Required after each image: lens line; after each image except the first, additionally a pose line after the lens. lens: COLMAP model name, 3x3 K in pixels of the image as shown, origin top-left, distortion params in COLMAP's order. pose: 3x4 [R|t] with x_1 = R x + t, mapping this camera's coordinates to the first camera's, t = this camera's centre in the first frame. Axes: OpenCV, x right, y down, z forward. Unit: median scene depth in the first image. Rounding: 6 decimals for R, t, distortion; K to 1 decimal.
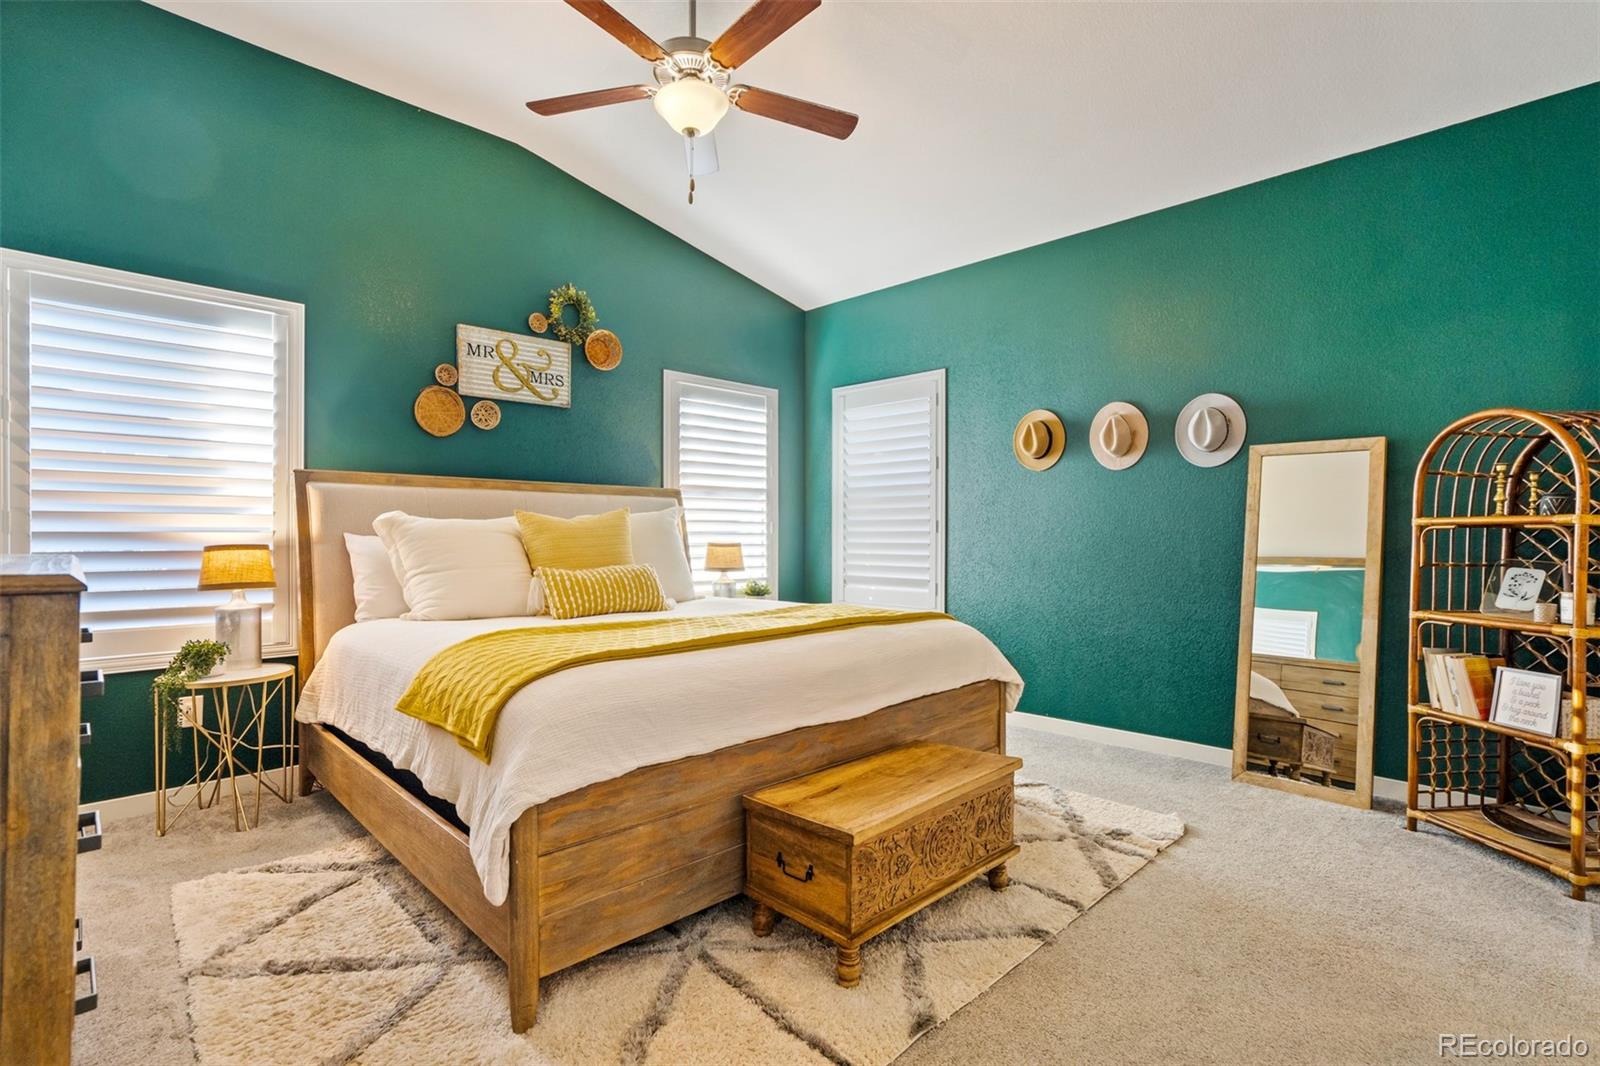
lens RADIAL K [[757.2, 0, 800.0], [0, 757.2, 551.5], [0, 0, 1]] dist [-0.033153, 0.014979]
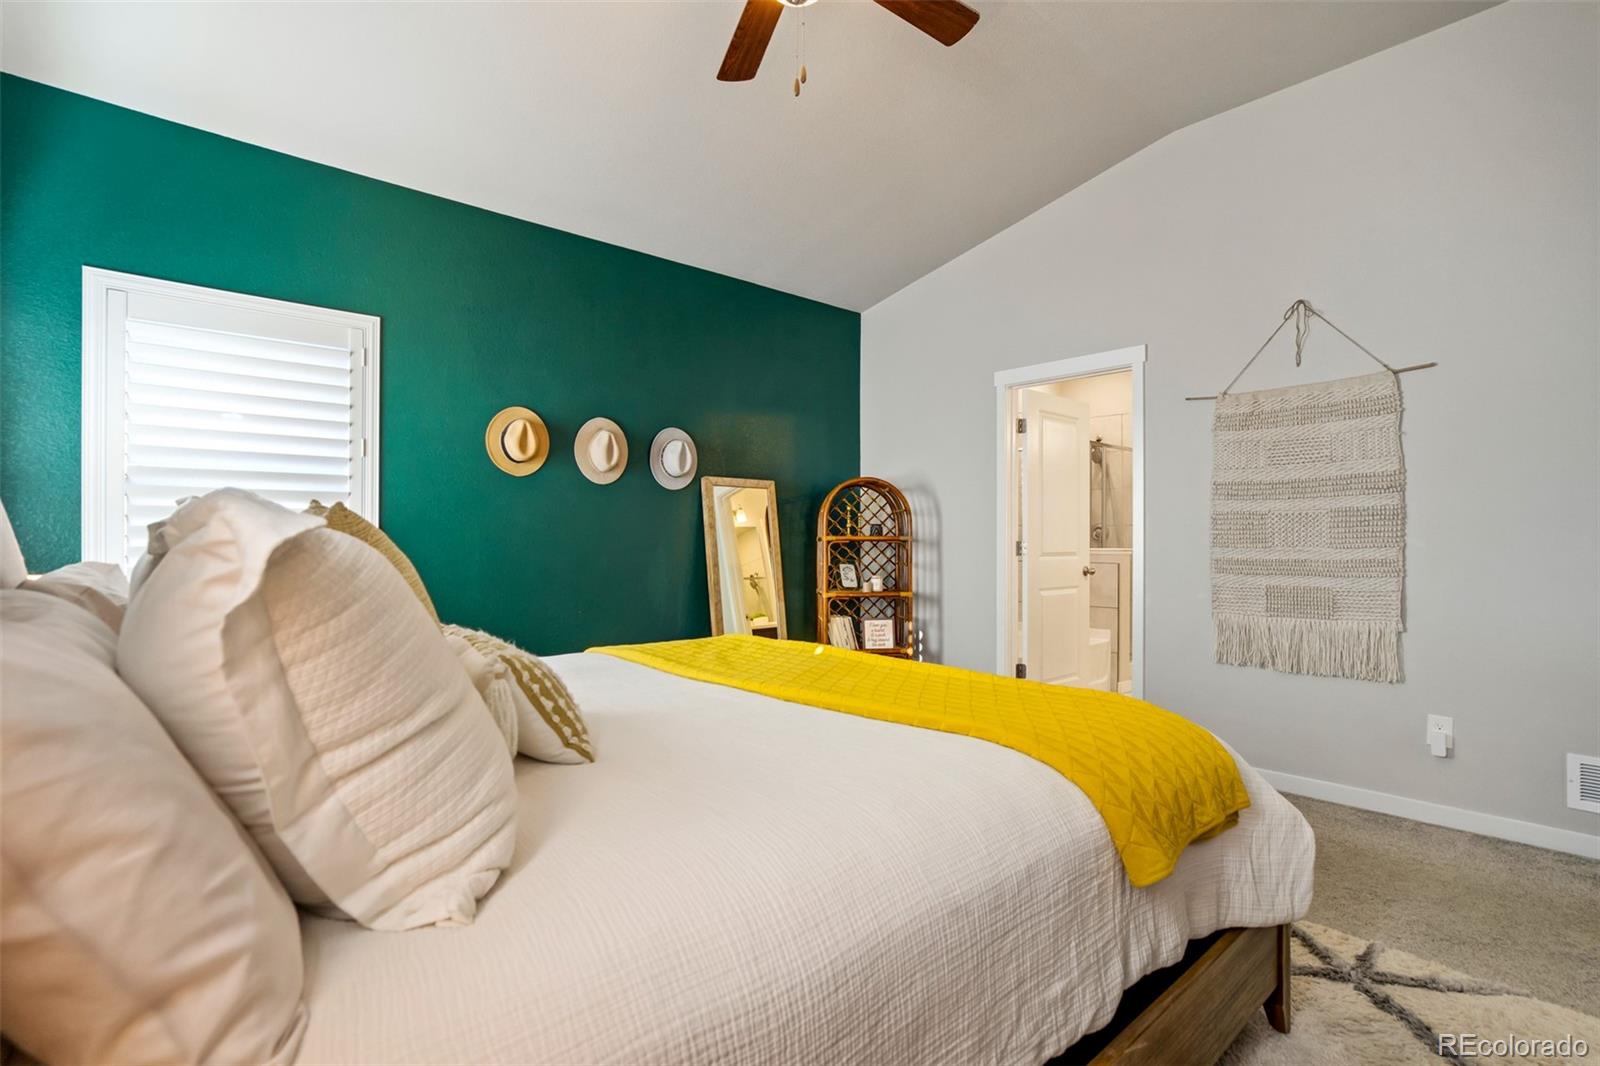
lens RADIAL K [[757.2, 0, 800.0], [0, 757.2, 551.5], [0, 0, 1]] dist [-0.033153, 0.014979]
pose [[0.049877, -0.017414, 0.998604, -0.663818], [0.025983, 0.999532, 0.016133, -0.032784], [-0.998417, 0.025142, 0.050306, 0.782776]]
